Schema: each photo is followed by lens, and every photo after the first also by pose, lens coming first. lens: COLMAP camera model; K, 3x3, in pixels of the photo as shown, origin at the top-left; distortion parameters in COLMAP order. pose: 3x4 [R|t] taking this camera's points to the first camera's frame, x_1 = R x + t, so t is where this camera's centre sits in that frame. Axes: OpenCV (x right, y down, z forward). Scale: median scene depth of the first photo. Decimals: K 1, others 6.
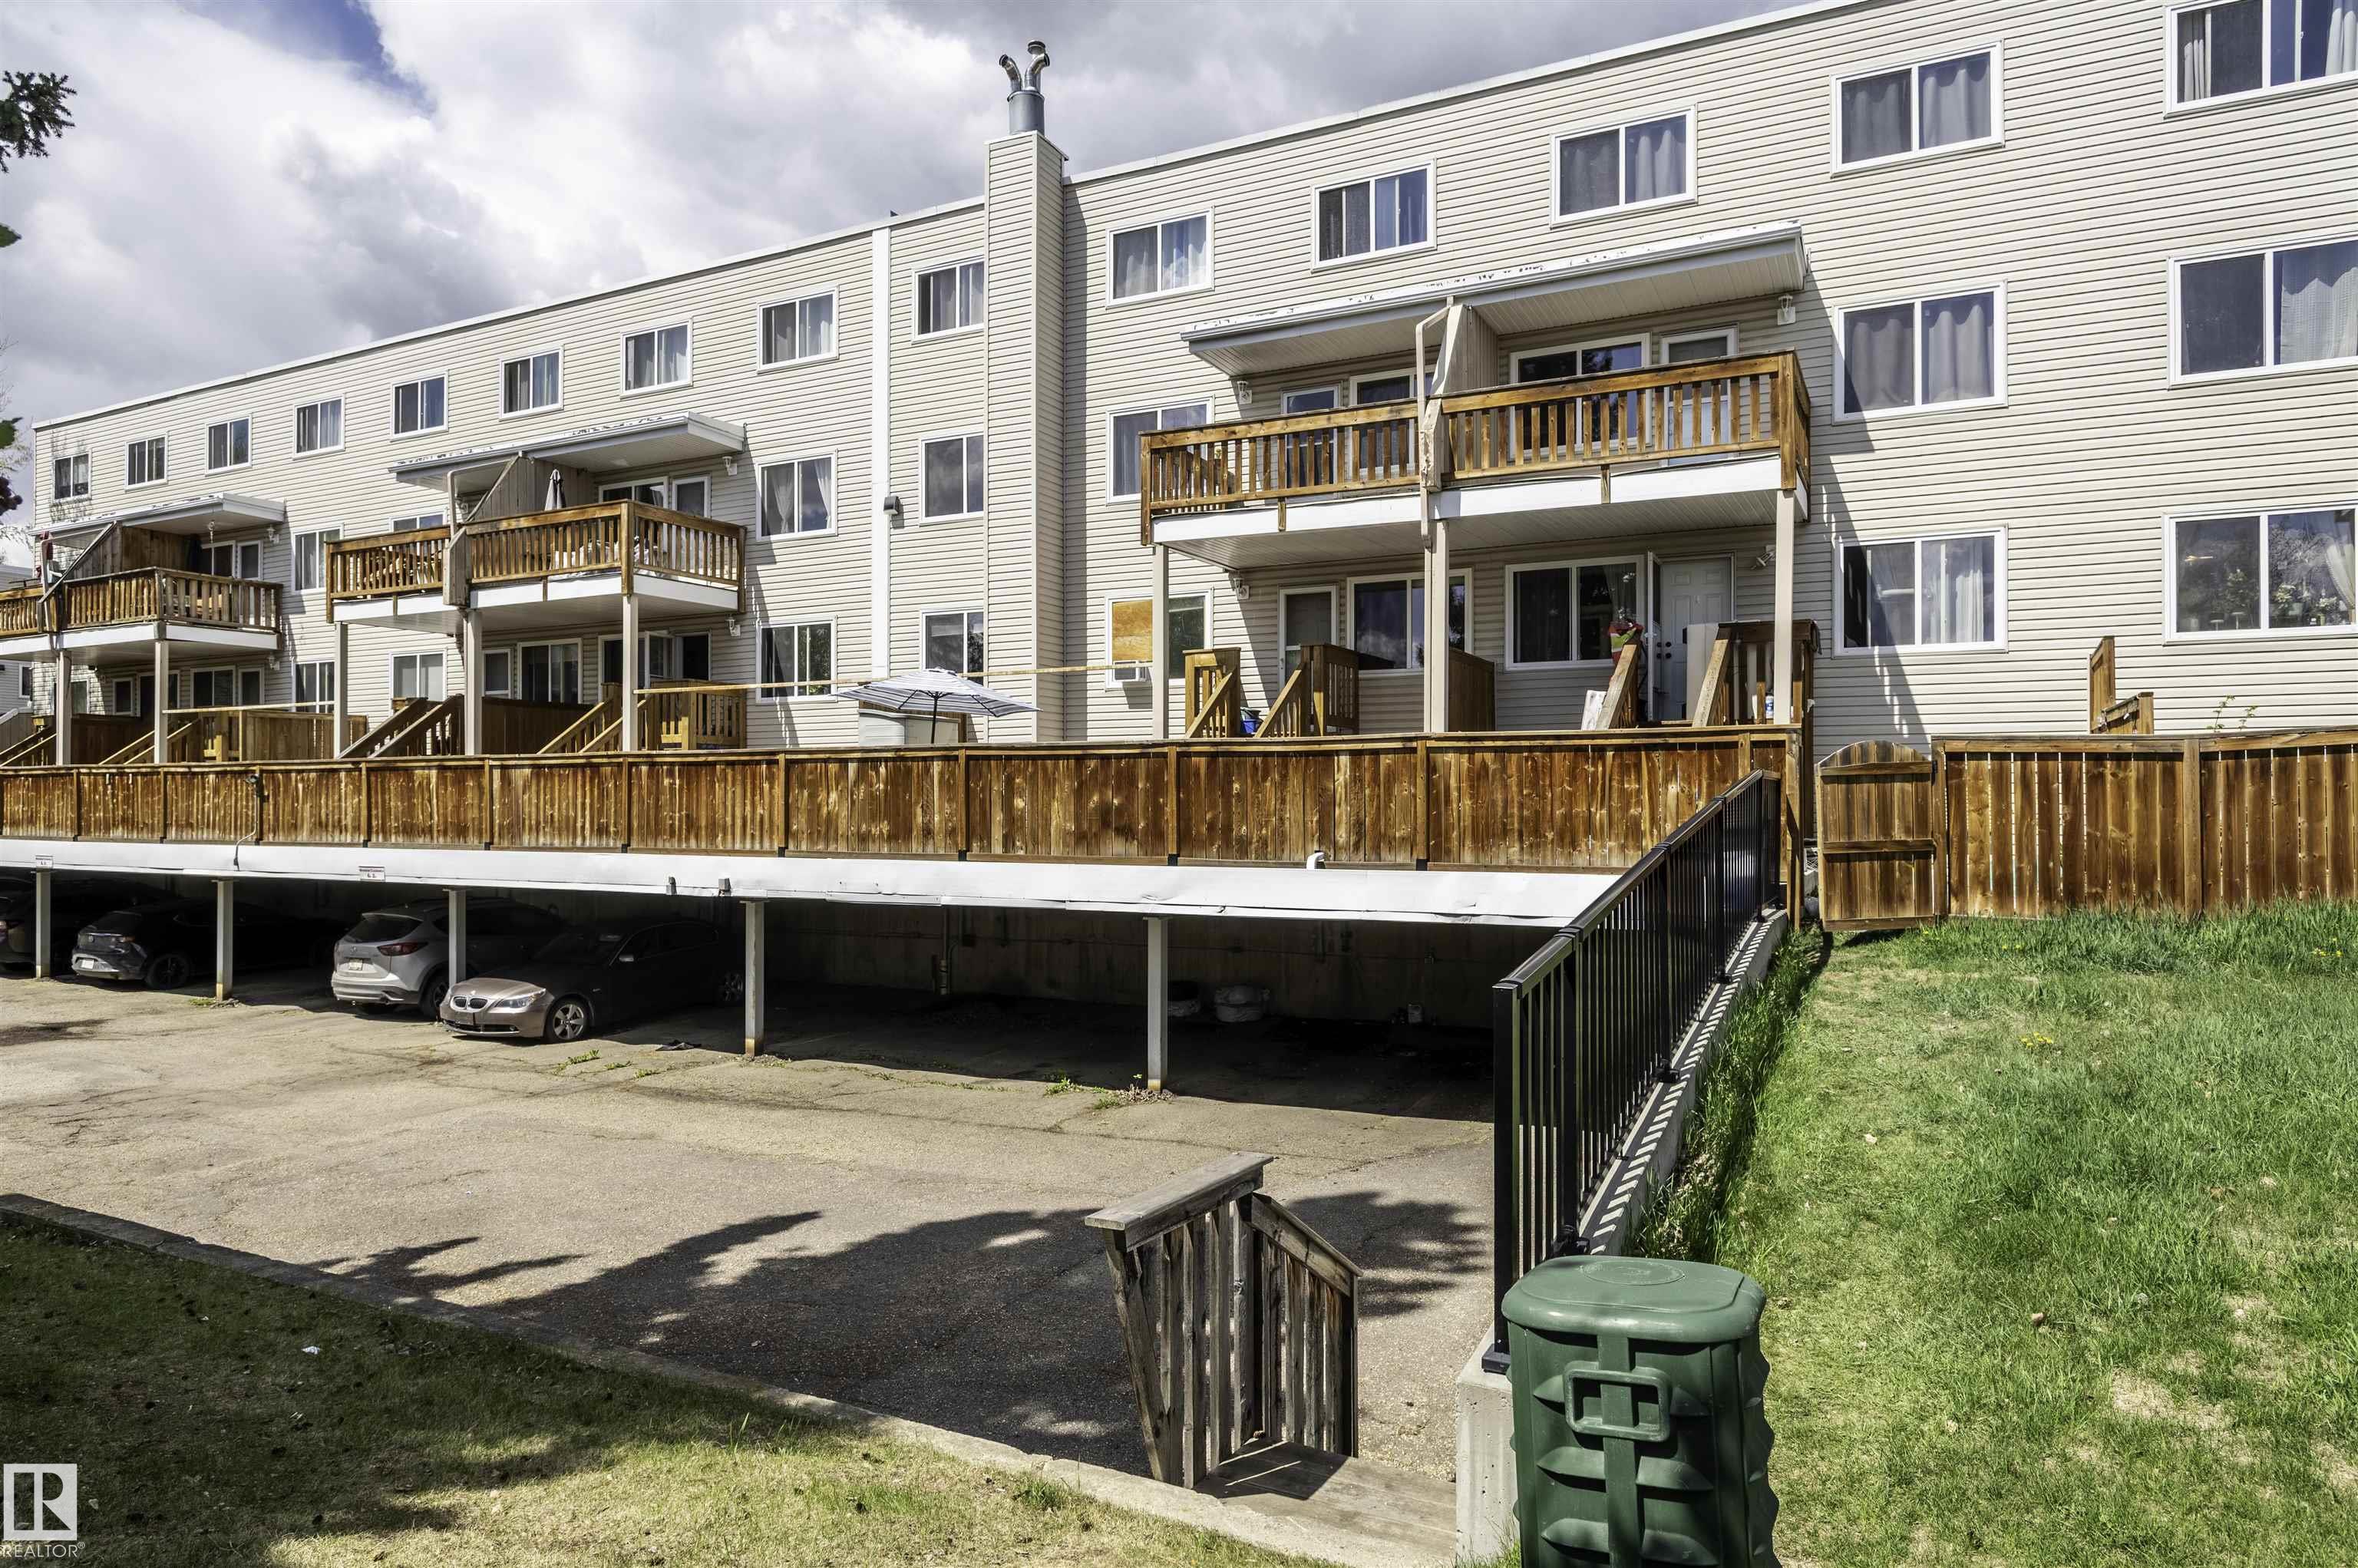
lens RADIAL K [[1656.1, 0, 1179.0], [0, 1656.1, 784.0], [0, 0, 1]] dist [-0.001190, -0.001554]
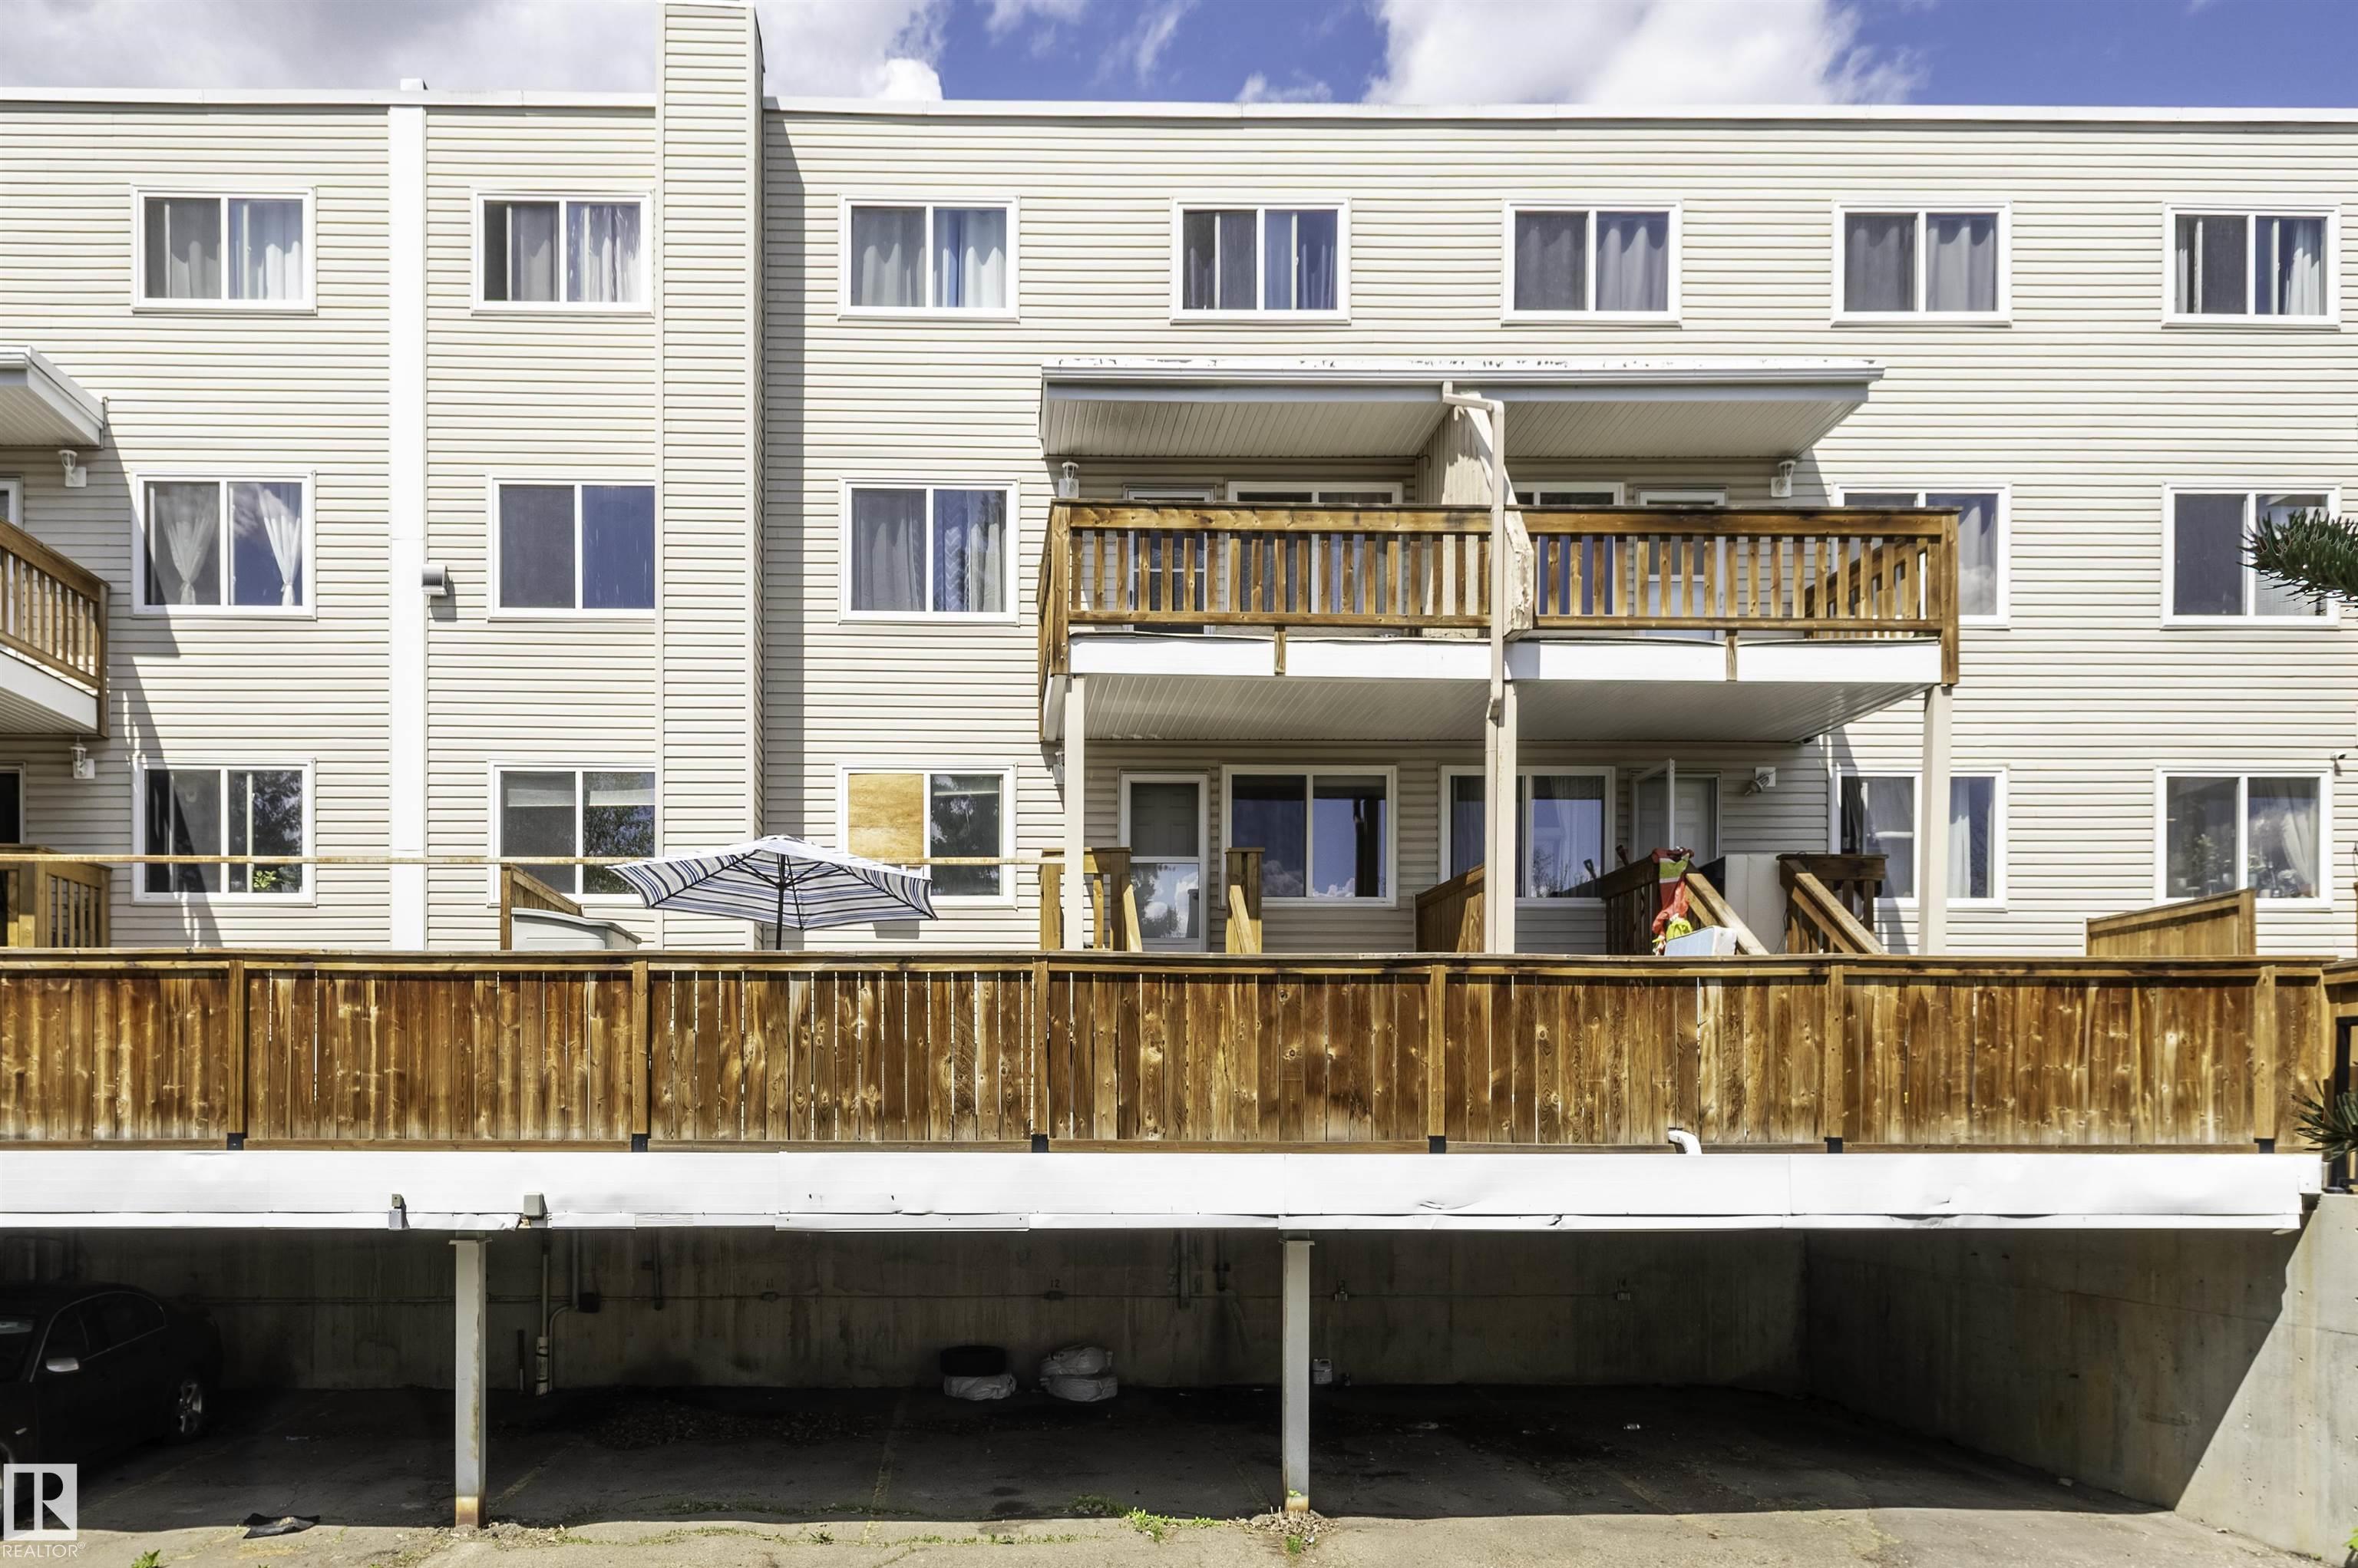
lens RADIAL K [[1887.1, 0, 1094.9], [0, 1887.1, 1123.1], [0, 0, 1]] dist [0.020960, -0.010127]
pose [[0.859111, 0.003276, 0.511778, -0.427579], [-0.005938, 0.999976, 0.003567, 0.031489], [-0.511754, -0.006103, 0.859110, 0.394023]]
